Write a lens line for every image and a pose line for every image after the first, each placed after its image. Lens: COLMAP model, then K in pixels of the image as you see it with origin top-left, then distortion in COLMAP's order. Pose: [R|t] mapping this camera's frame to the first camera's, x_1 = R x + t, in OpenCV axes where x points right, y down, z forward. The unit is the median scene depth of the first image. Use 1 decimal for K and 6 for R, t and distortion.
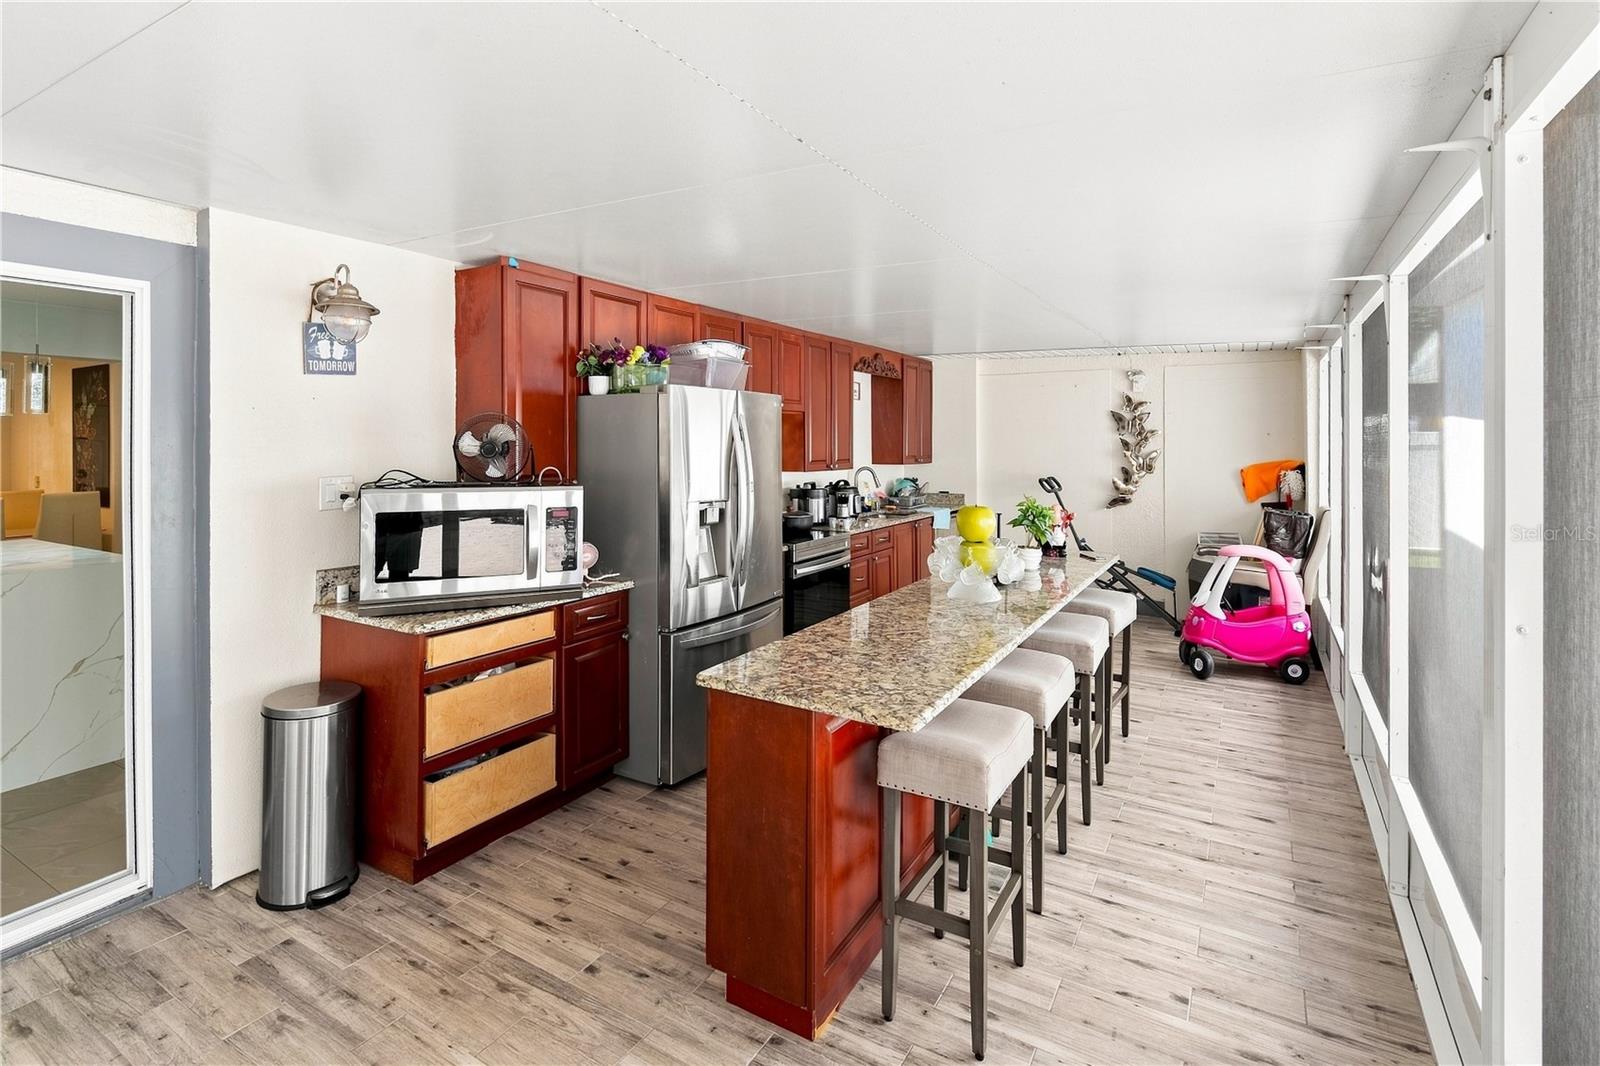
lens RADIAL K [[747.1, 0, 800.4], [0, 747.1, 471.4], [0, 0, 1]] dist [0.001238, 0.000089]
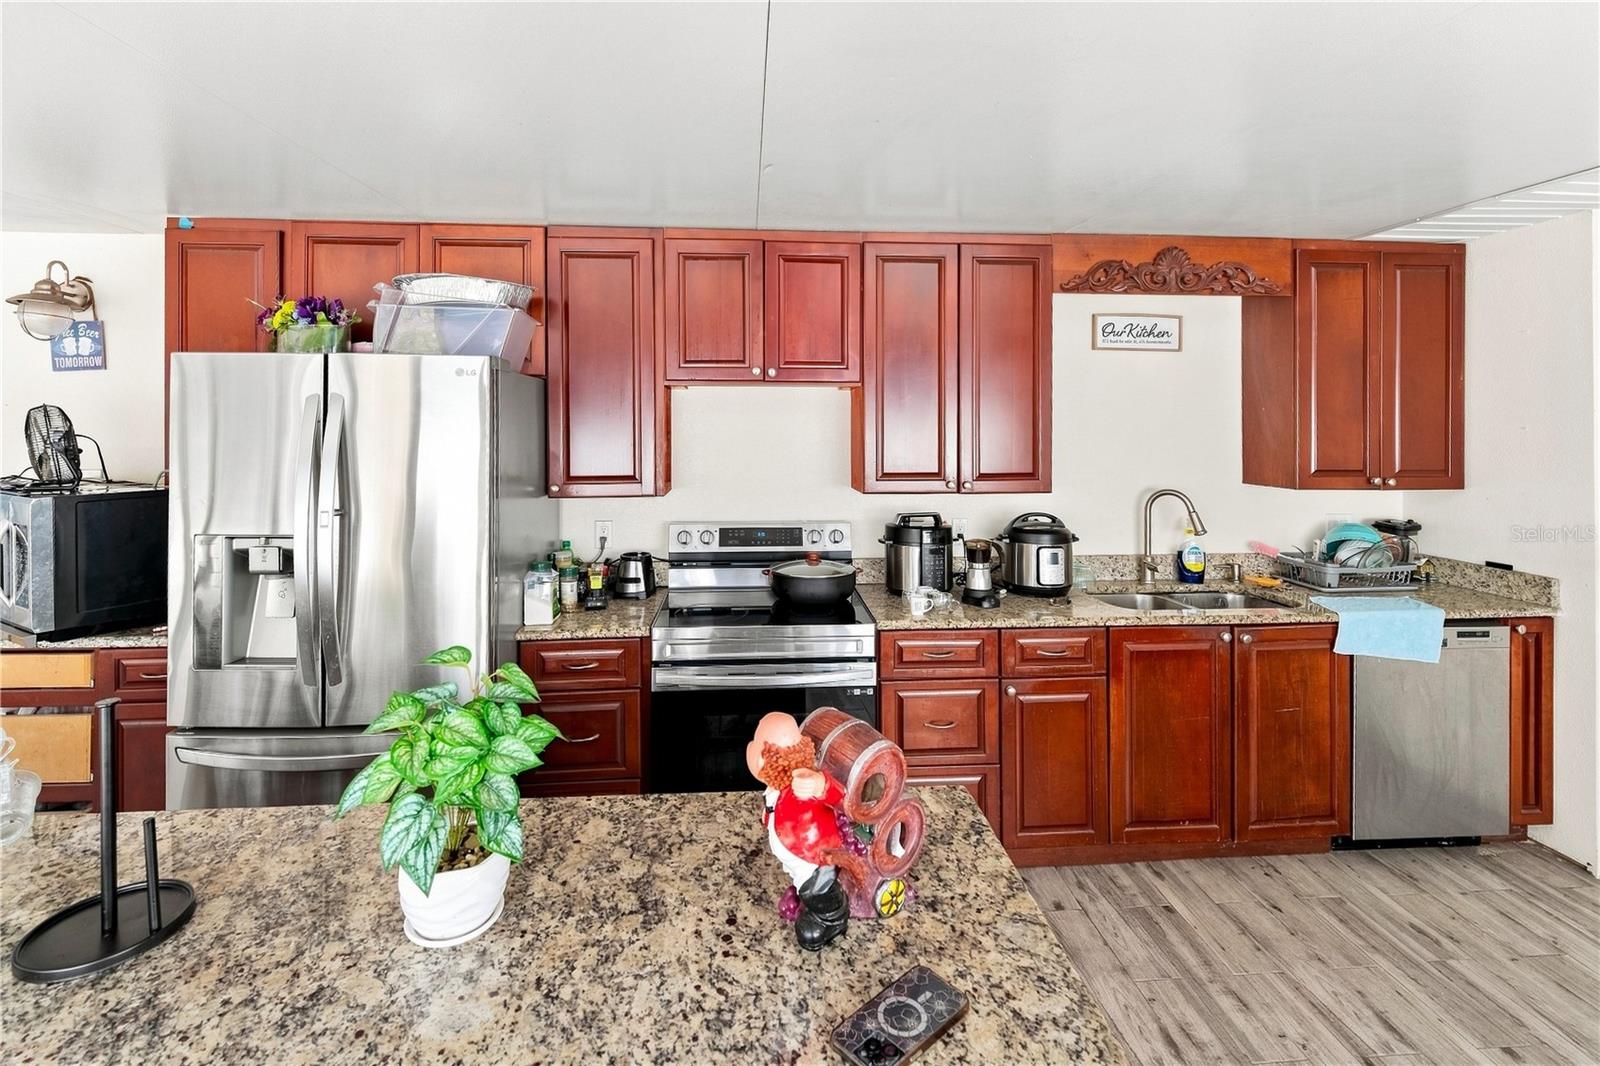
lens RADIAL K [[707.2, 0, 799.5], [0, 707.2, 443.2], [0, 0, 1]] dist [0.010875, -0.000007]
pose [[0.578961, 0.012769, -0.815255, 0.599460], [-0.033827, 0.999393, -0.008369, -0.044261], [0.814653, 0.032423, 0.579041, 0.998487]]
